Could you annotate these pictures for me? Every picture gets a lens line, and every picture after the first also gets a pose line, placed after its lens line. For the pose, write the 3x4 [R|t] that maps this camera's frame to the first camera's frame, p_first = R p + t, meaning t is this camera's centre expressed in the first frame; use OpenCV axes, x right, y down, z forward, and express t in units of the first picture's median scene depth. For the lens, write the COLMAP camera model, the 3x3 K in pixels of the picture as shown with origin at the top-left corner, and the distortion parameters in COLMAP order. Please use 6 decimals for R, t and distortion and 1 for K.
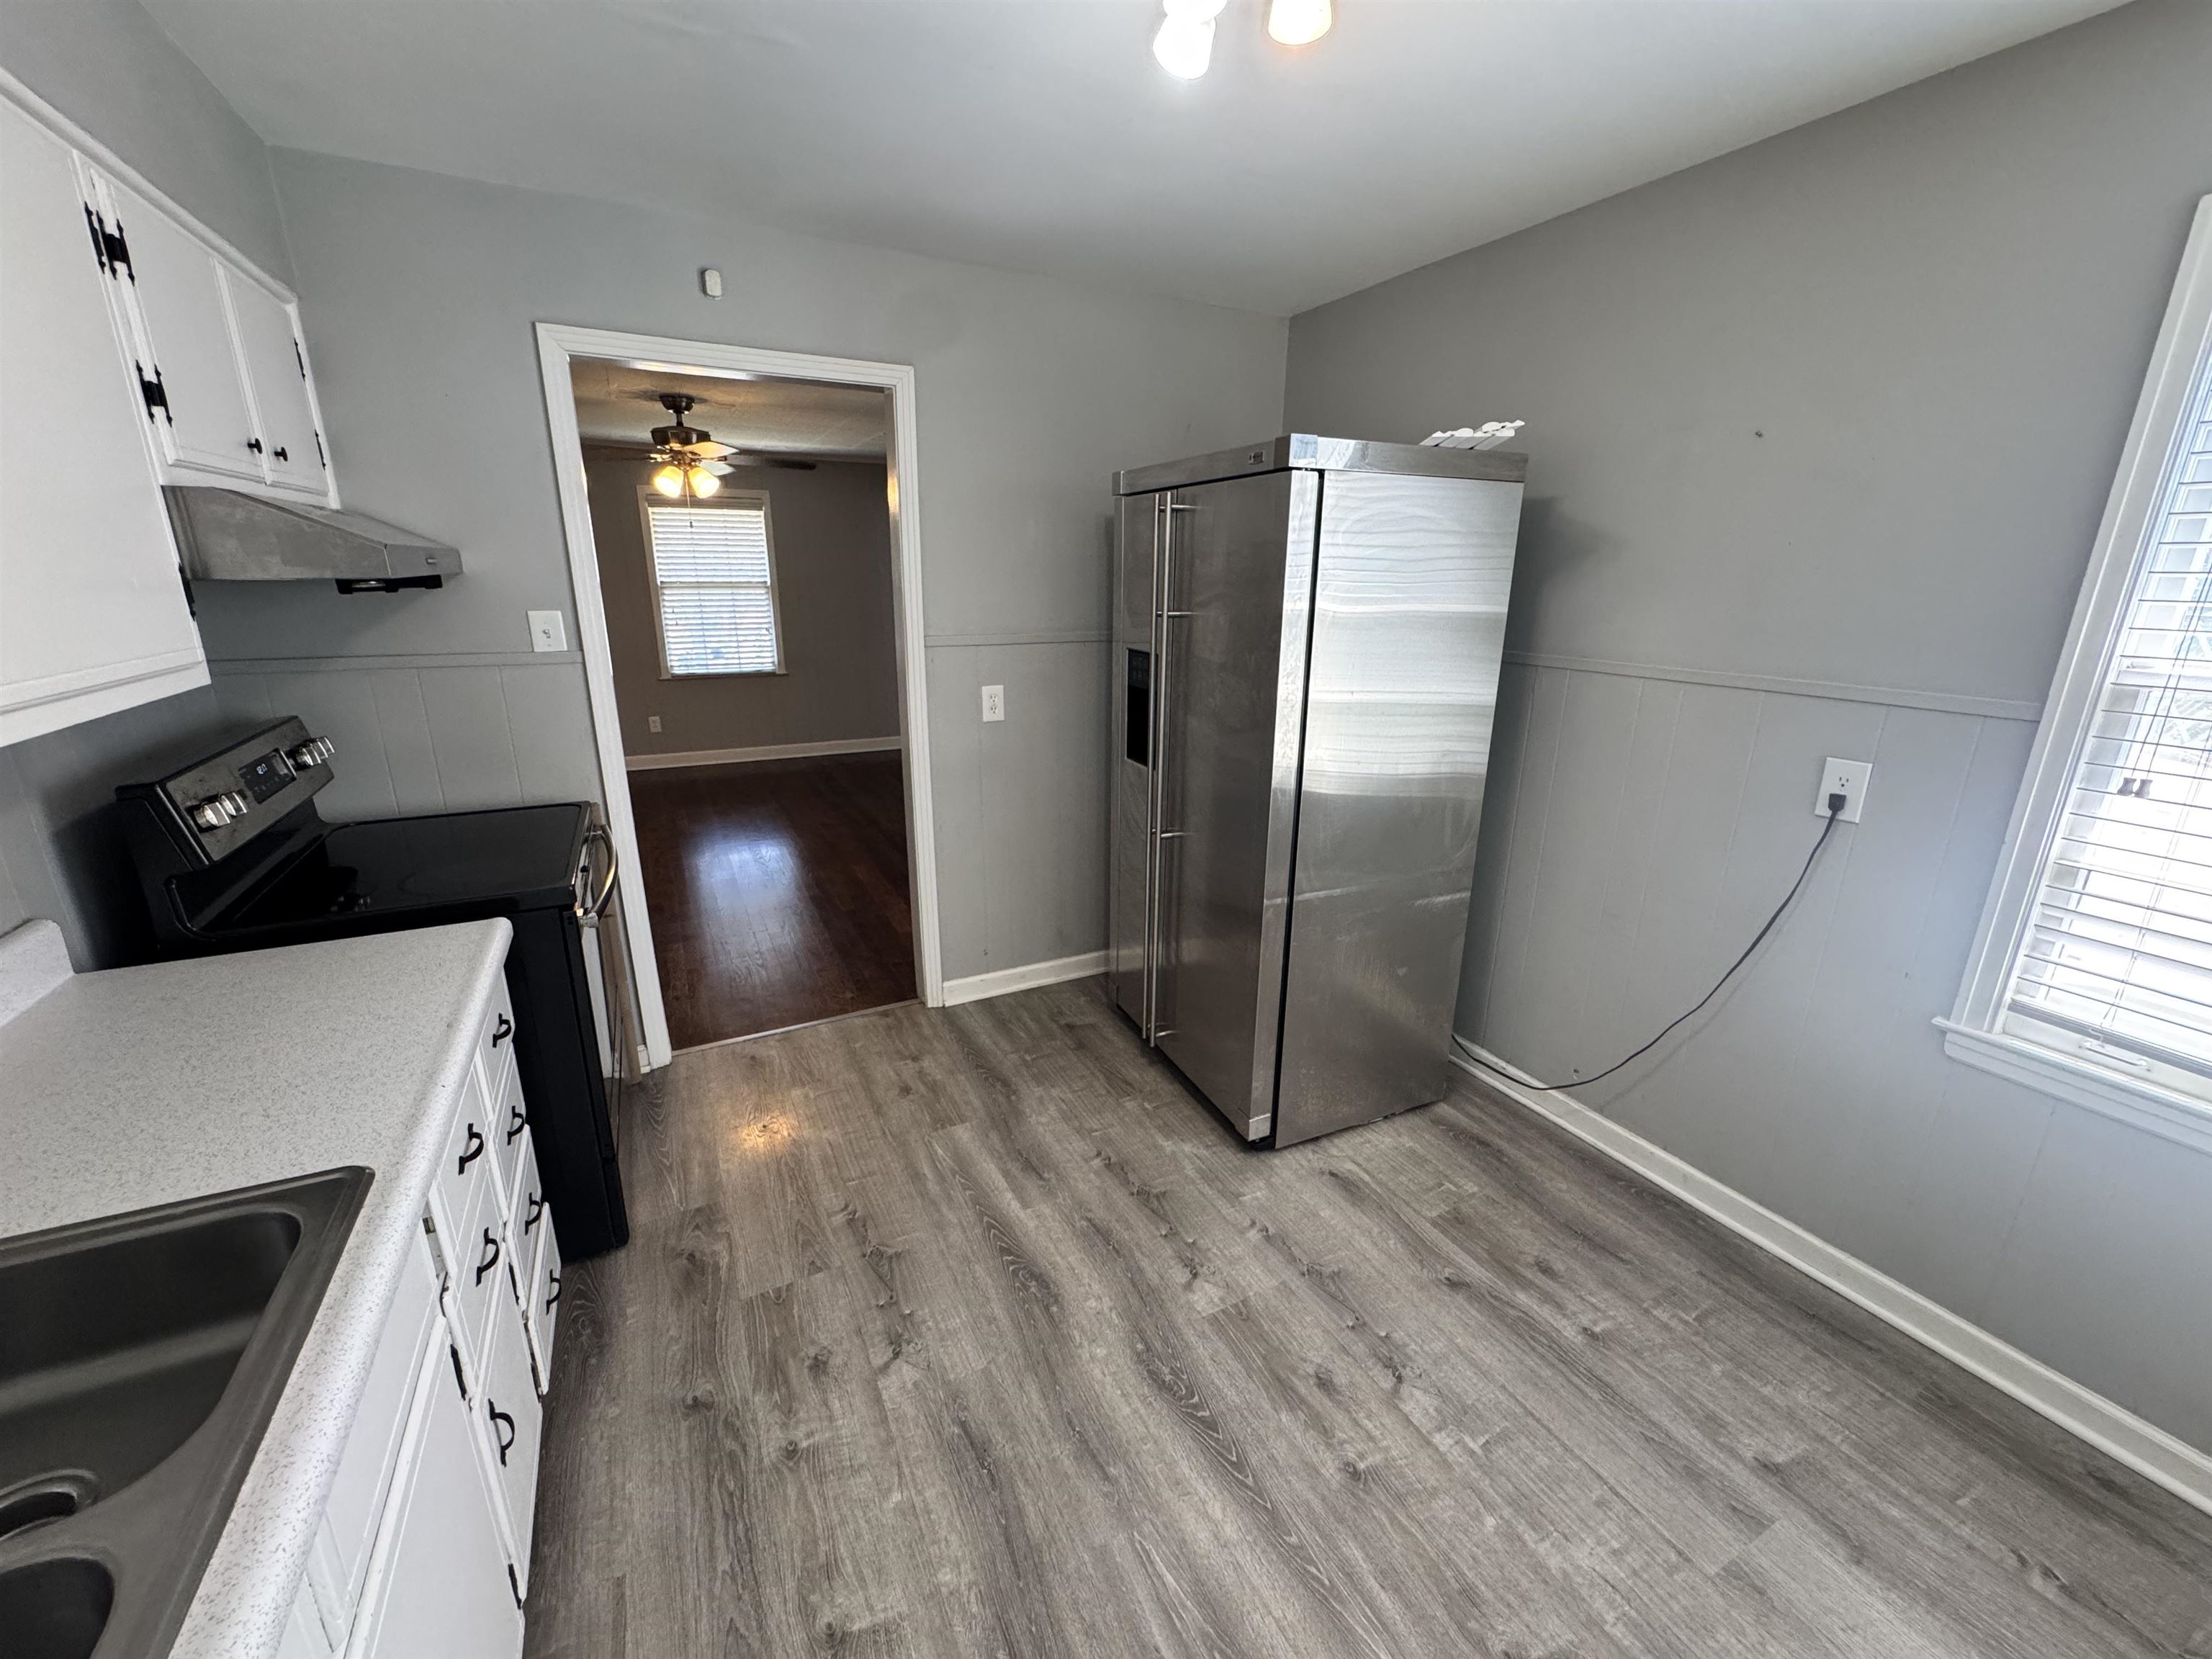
lens RADIAL K [[883.9, 0, 1105.8], [0, 883.9, 827.7], [0, 0, 1]] dist [-0.003931, 0.000089]
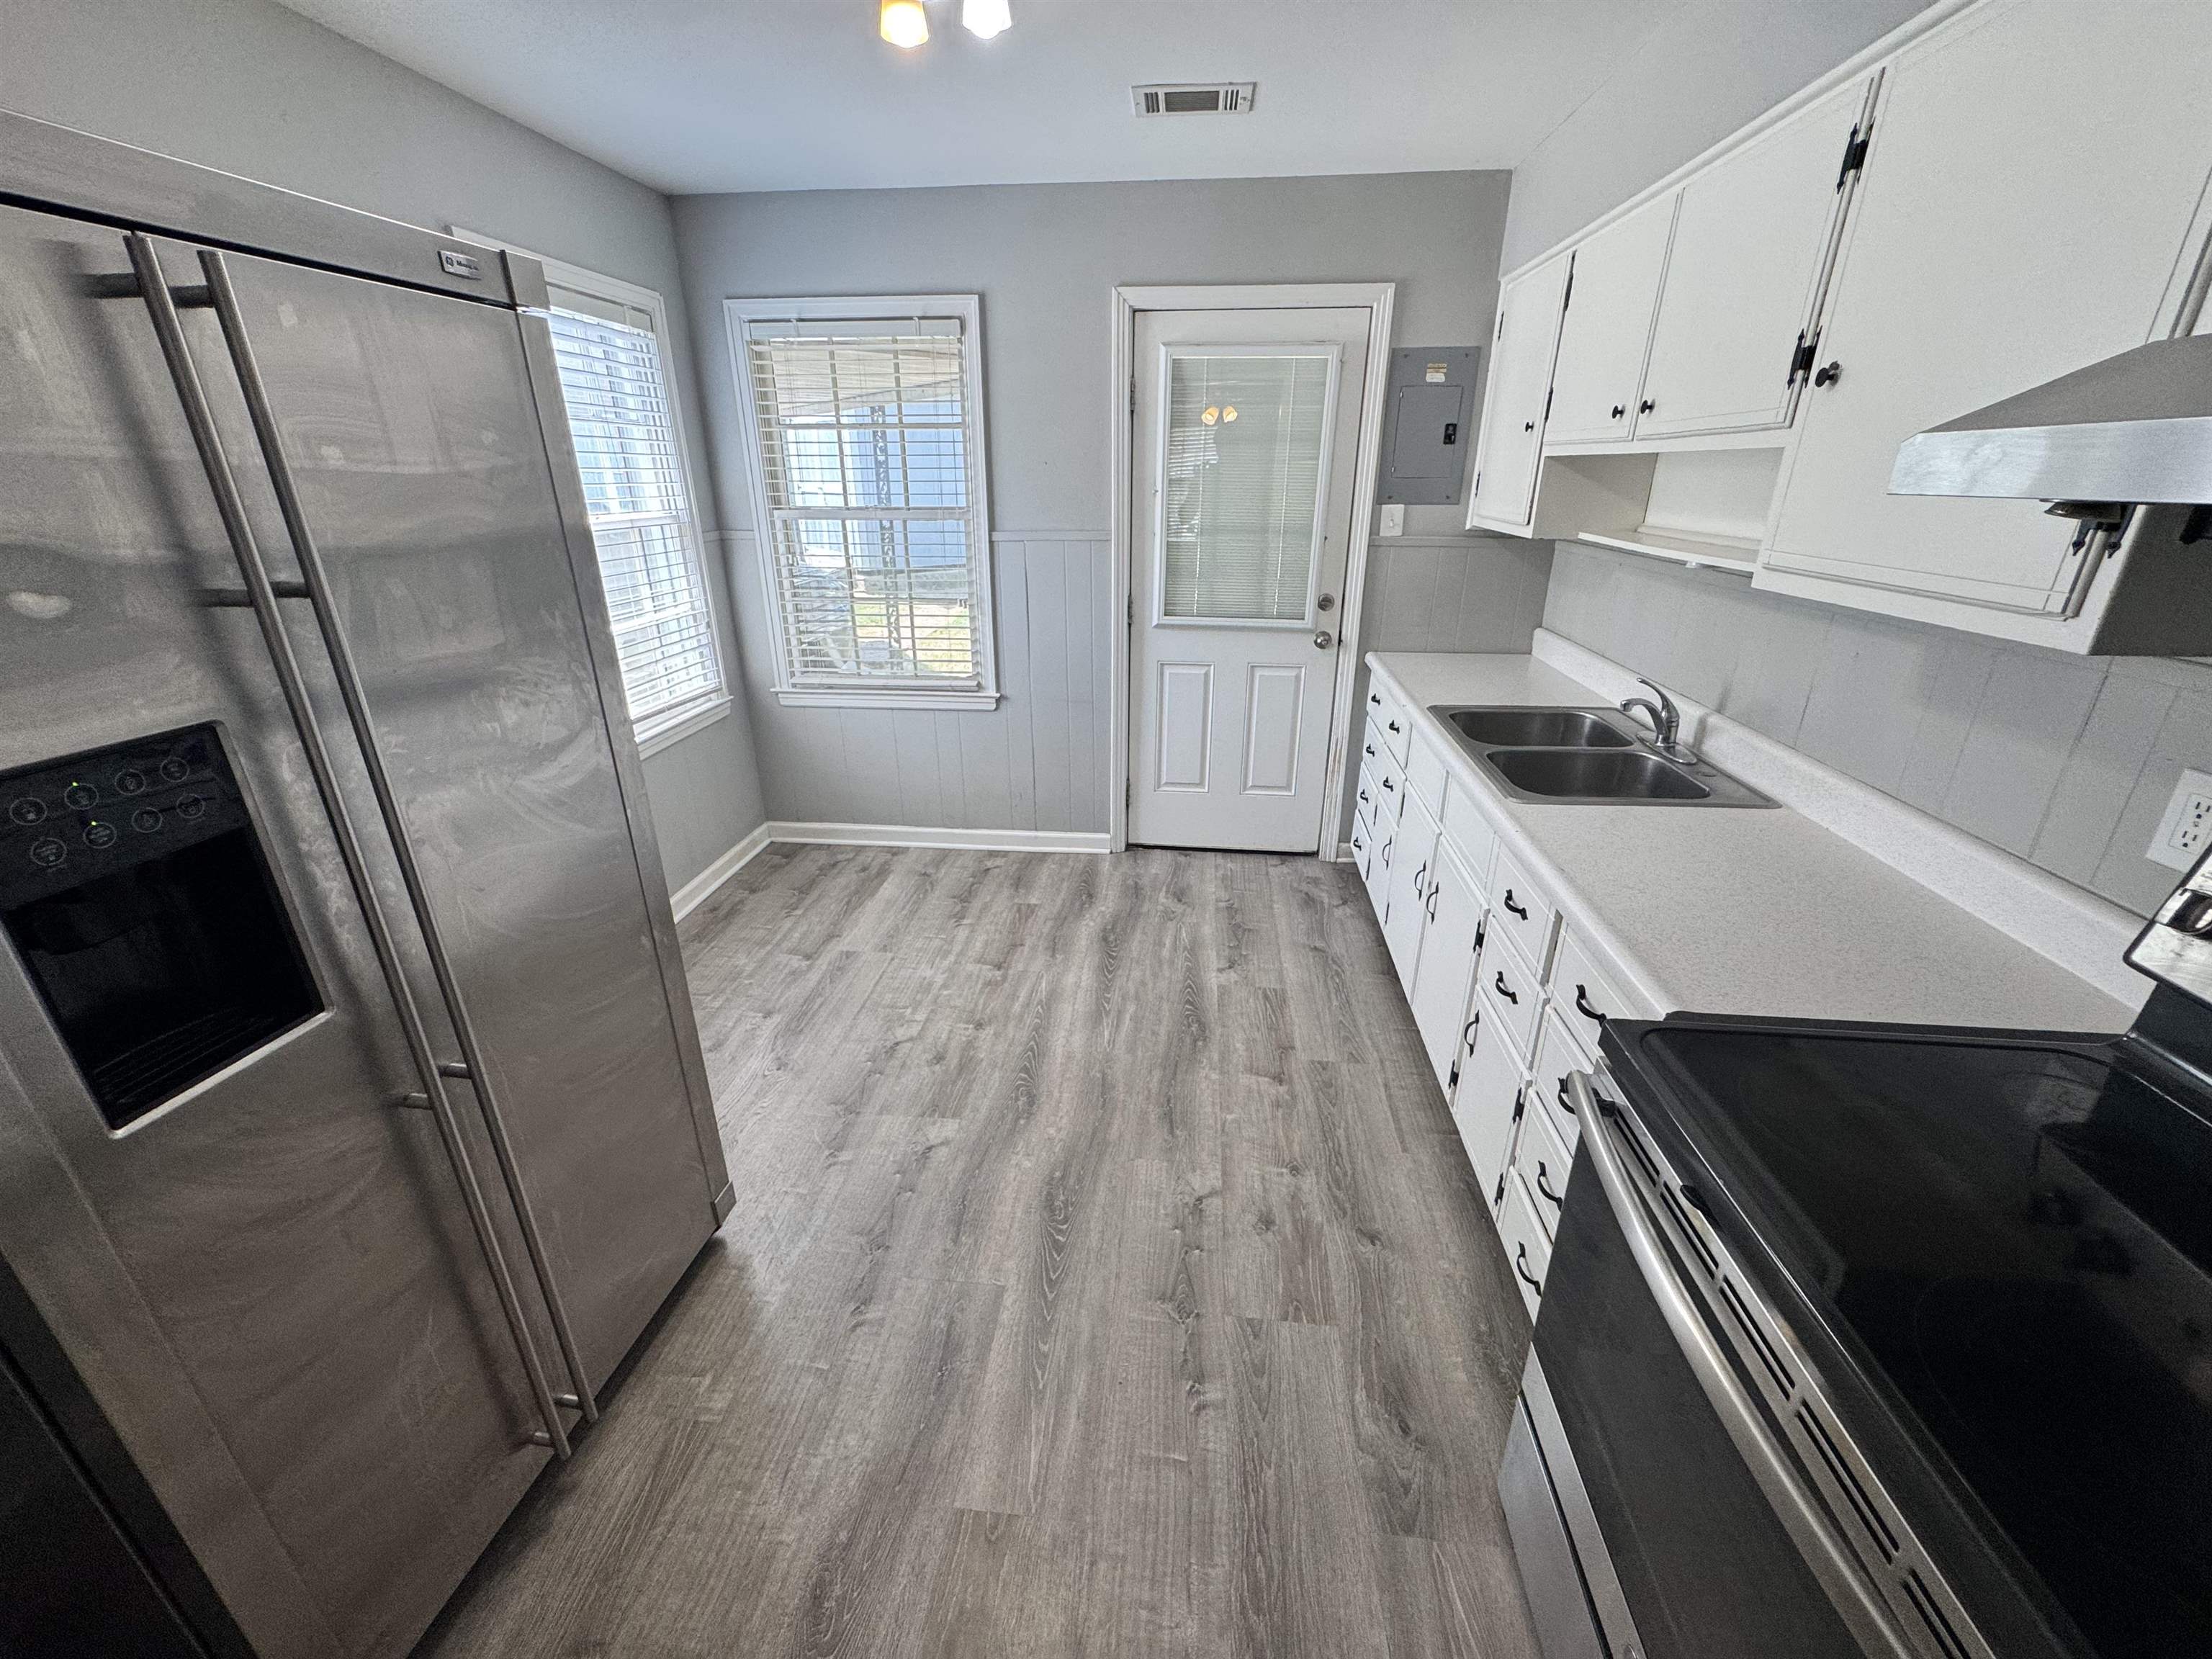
lens RADIAL K [[883.9, 0, 1104.8], [0, 883.9, 830.4], [0, 0, 1]] dist [-0.003931, 0.000089]
pose [[-0.835500, -0.214393, 0.505941, -0.600348], [0.149560, 0.797257, 0.584819, -0.446348], [-0.528746, 0.564284, -0.634043, 1.505143]]
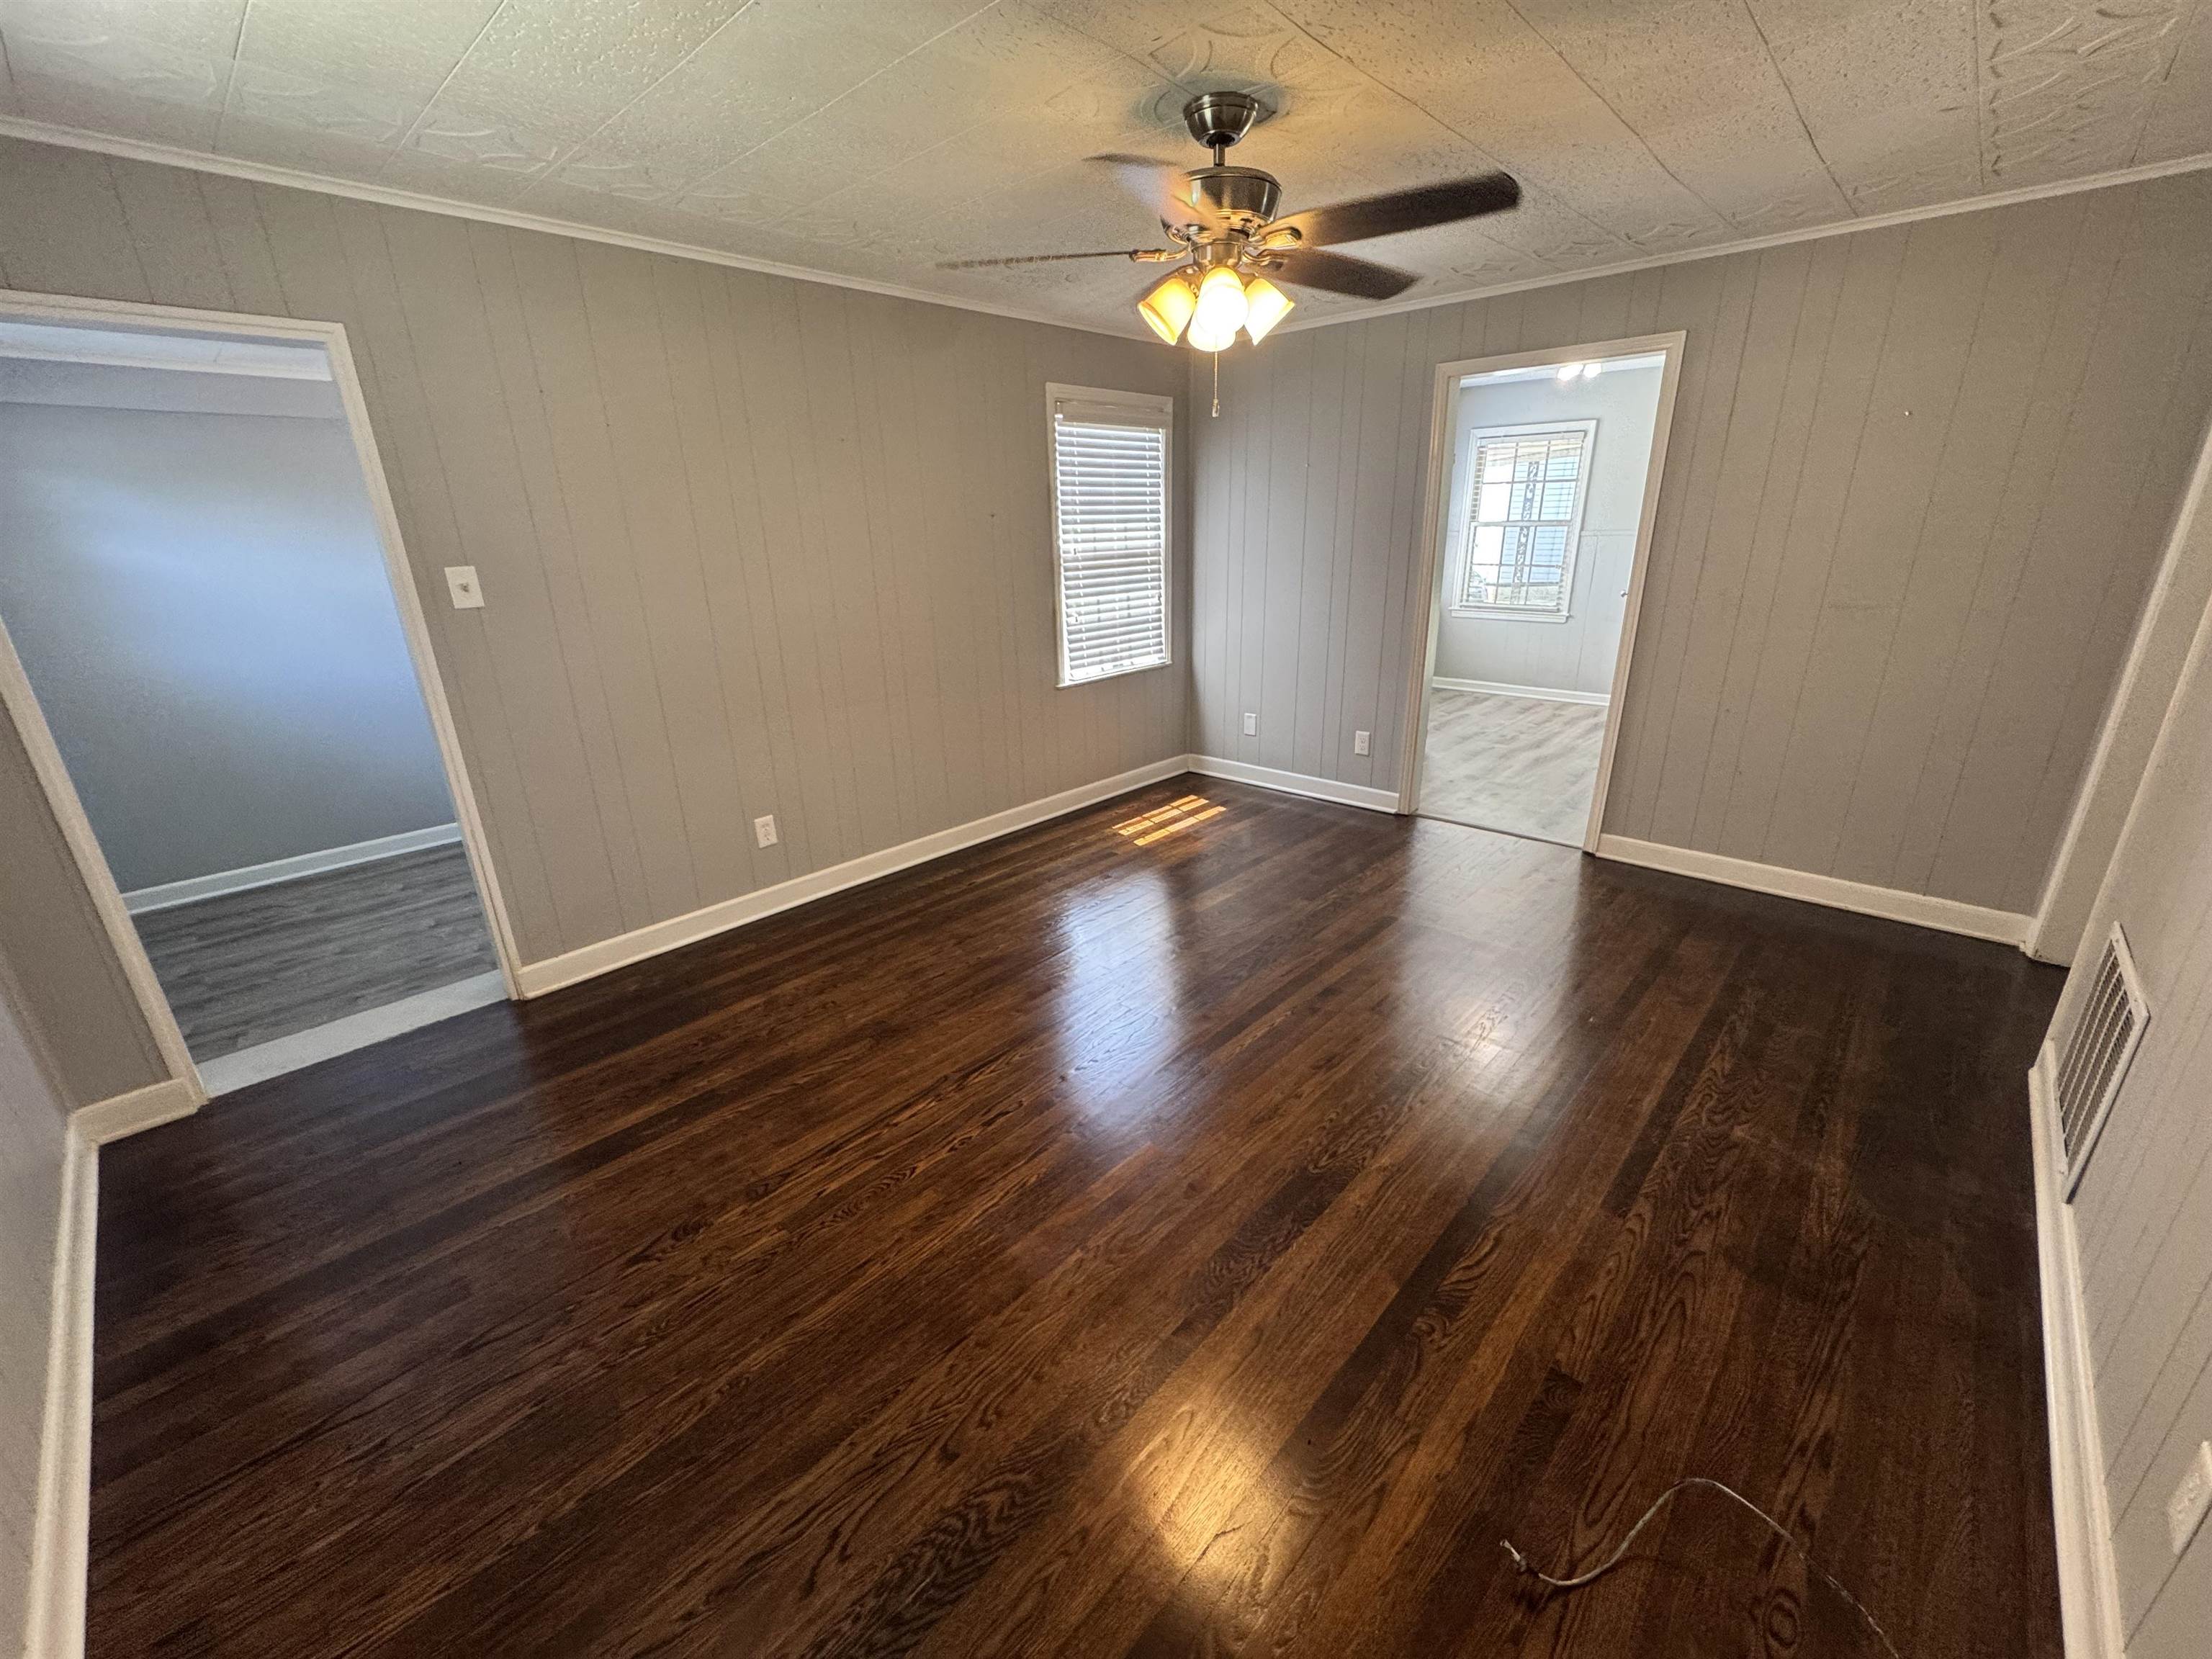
lens RADIAL K [[883.9, 0, 1102.6], [0, 883.9, 831.0], [0, 0, 1]] dist [-0.003931, 0.000089]
pose [[-0.331306, -0.317215, 0.888601, -2.403118], [0.283869, 0.864643, 0.414500, -0.930726], [-0.899808, 0.389573, -0.196414, 3.175126]]
